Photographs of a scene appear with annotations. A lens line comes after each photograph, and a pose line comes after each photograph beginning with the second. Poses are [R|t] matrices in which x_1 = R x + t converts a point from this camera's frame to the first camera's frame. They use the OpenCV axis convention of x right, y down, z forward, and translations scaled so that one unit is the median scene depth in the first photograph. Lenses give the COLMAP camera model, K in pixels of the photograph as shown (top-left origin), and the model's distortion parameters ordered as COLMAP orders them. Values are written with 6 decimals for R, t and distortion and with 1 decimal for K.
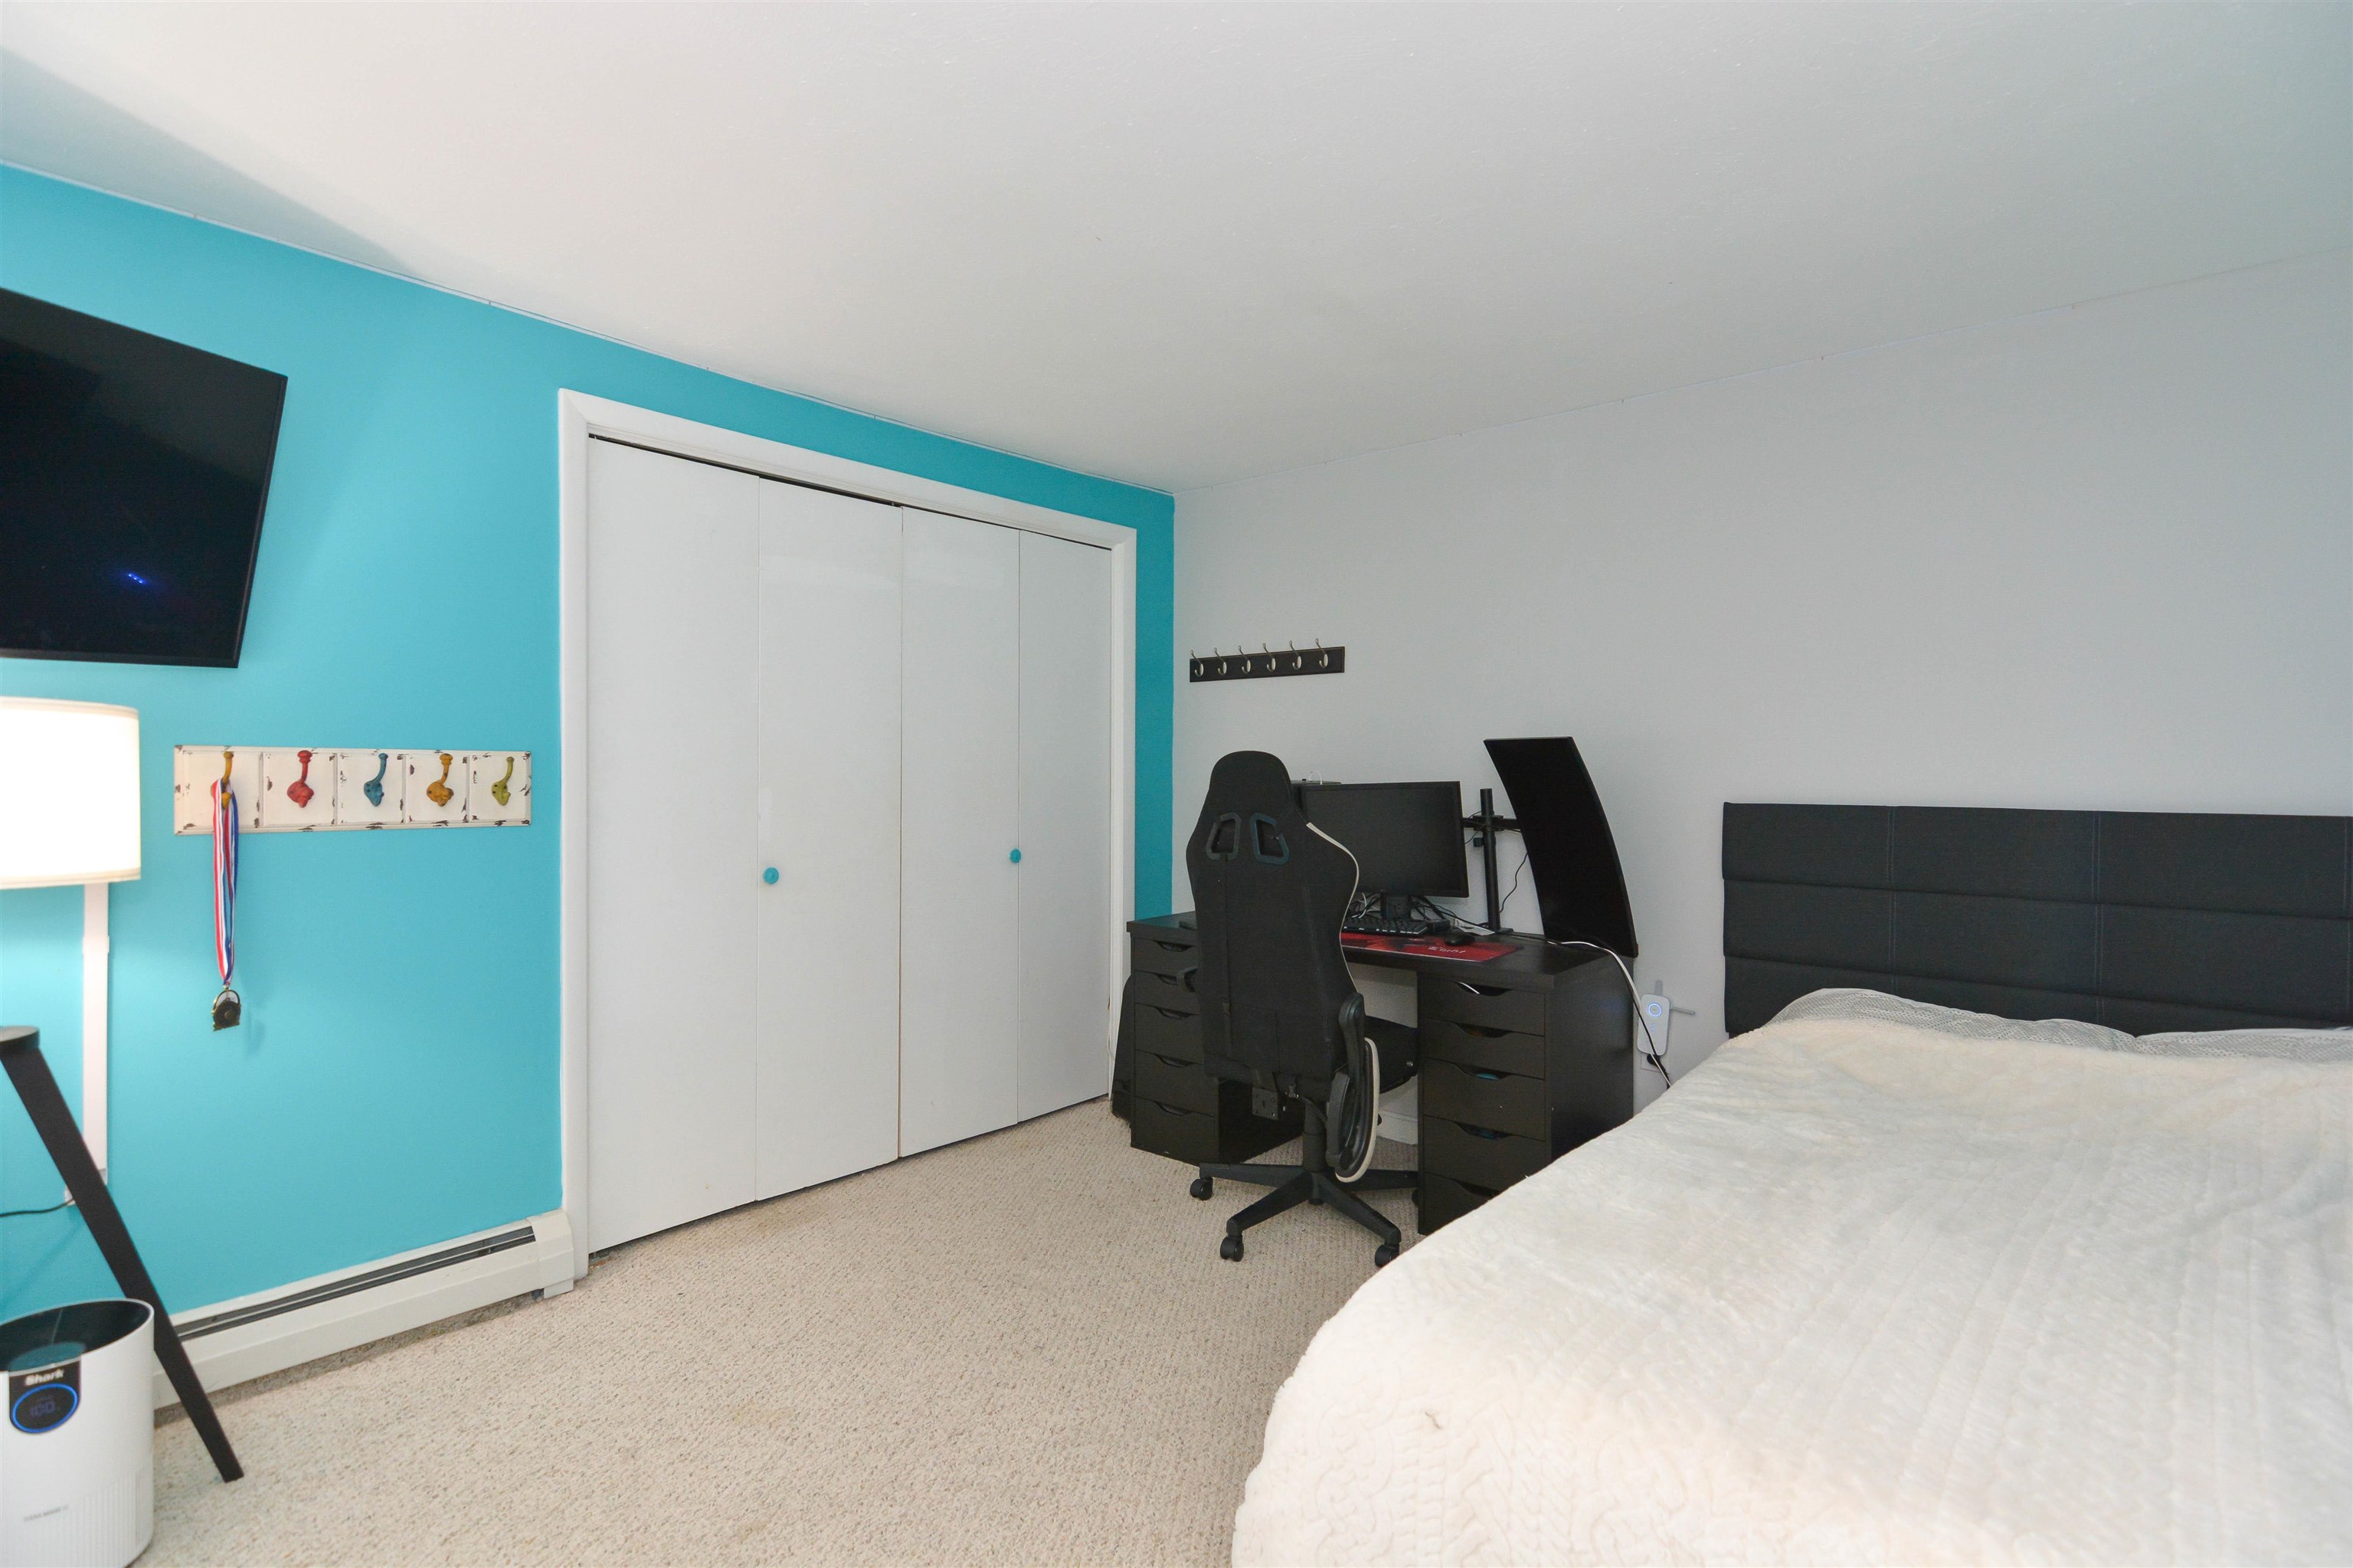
lens RADIAL K [[1128.5, 0, 1187.7], [0, 1128.5, 793.0], [0, 0, 1]] dist [0.018339, -0.009950]
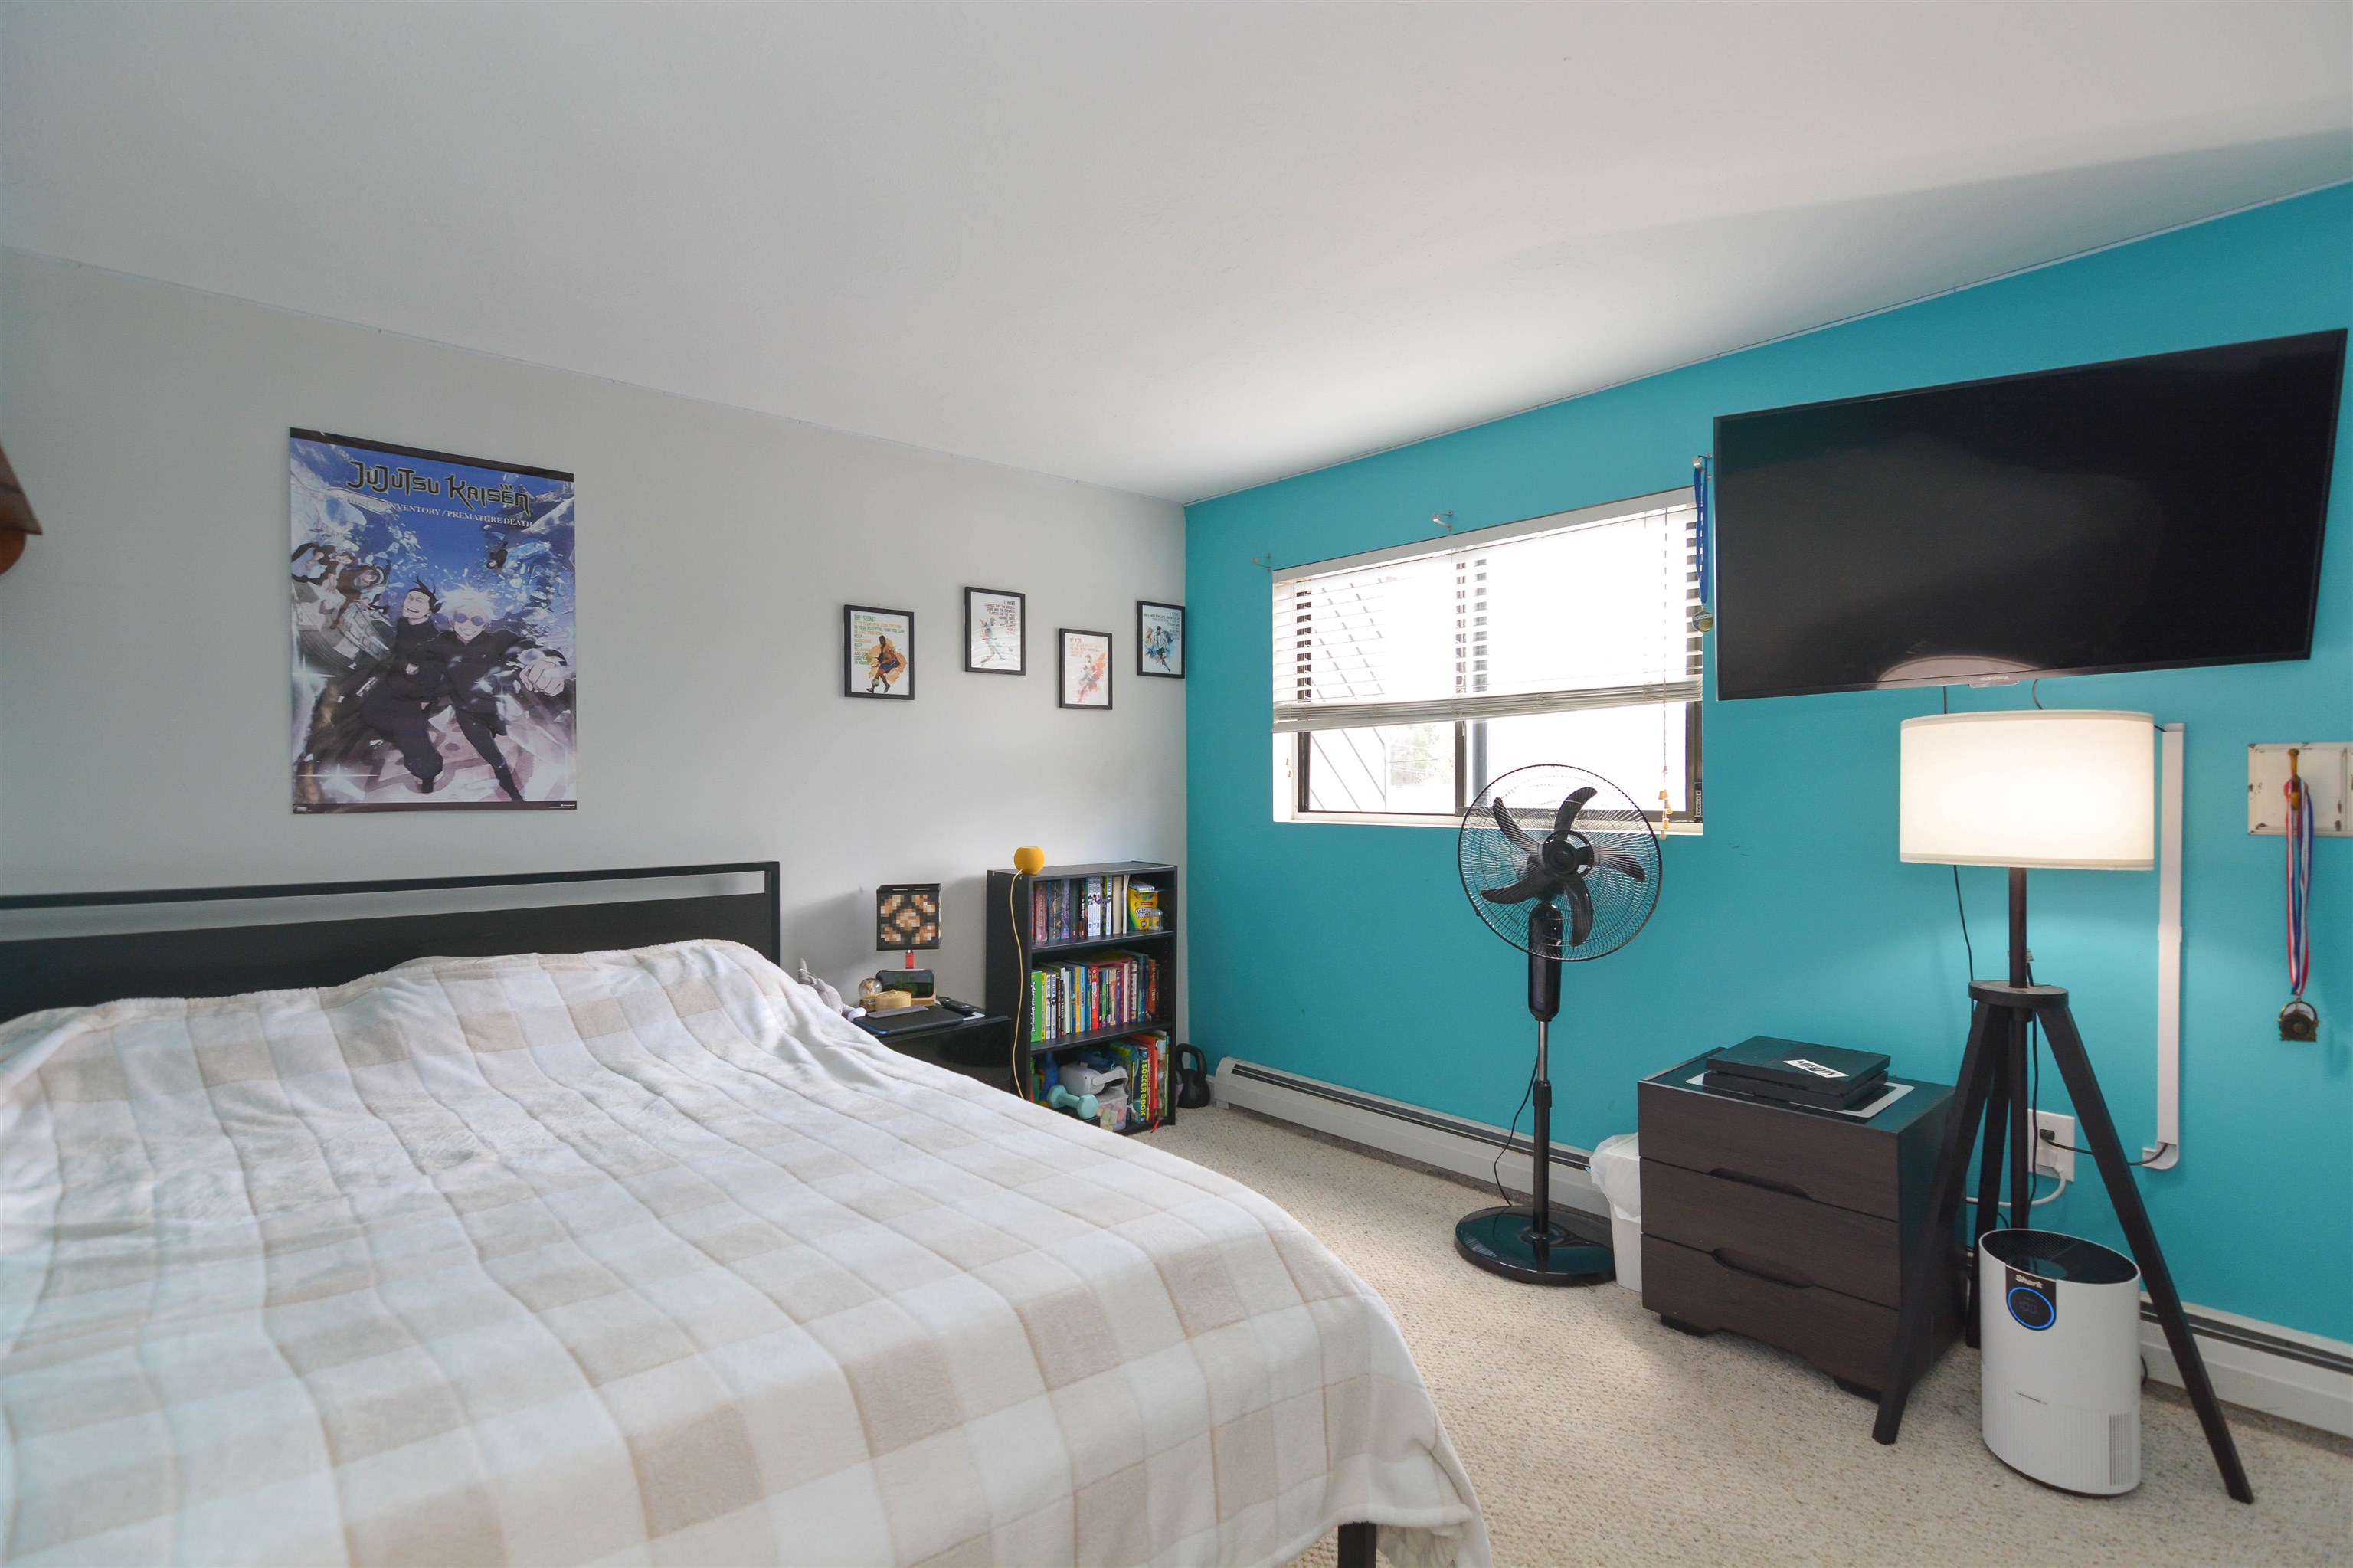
lens RADIAL K [[1128.5, 0, 1173.0], [0, 1128.5, 788.7], [0, 0, 1]] dist [0.018339, -0.009950]
pose [[-0.126484, 0.002459, -0.991966, 0.215254], [-0.013917, 0.999894, 0.004254, 0.005859], [0.991871, 0.014344, -0.126436, 0.196639]]
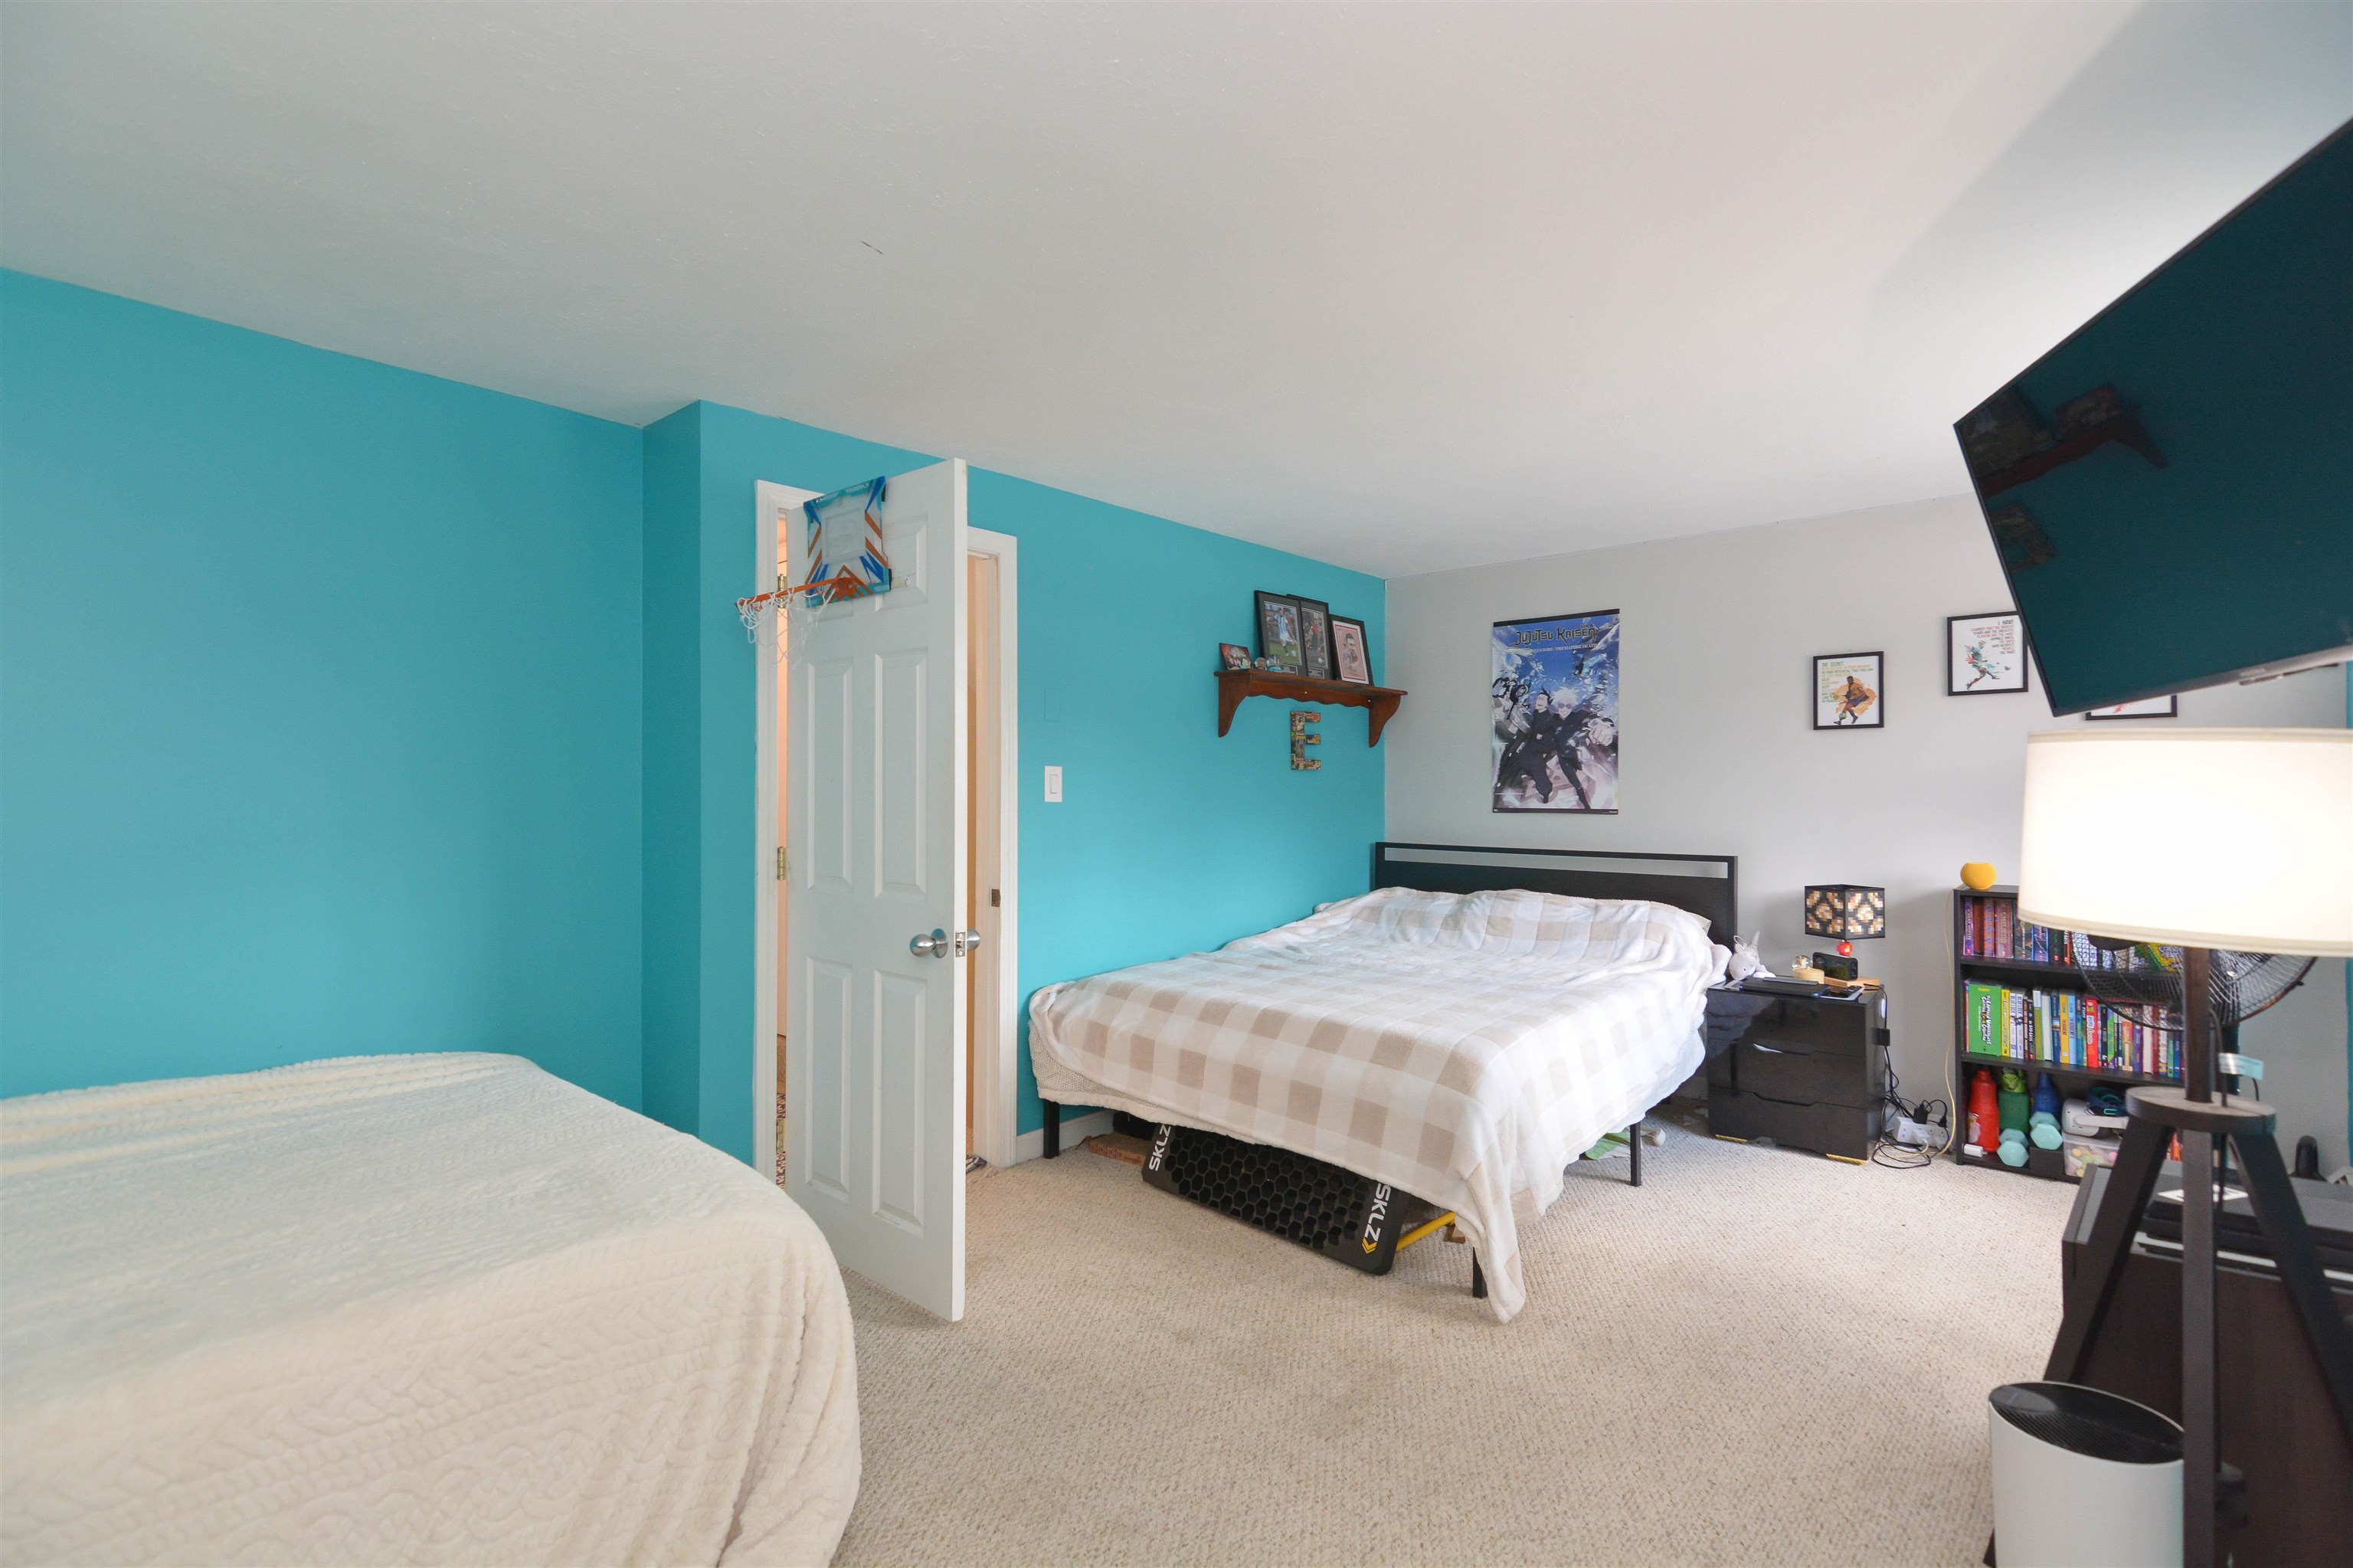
lens RADIAL K [[1128.5, 0, 1171.5], [0, 1128.5, 782.6], [0, 0, 1]] dist [0.018339, -0.009950]
pose [[-0.999597, -0.003229, 0.028209, -0.215801], [-0.003014, 0.999966, 0.007684, -0.028649], [-0.028232, 0.007596, -0.999573, 1.494444]]
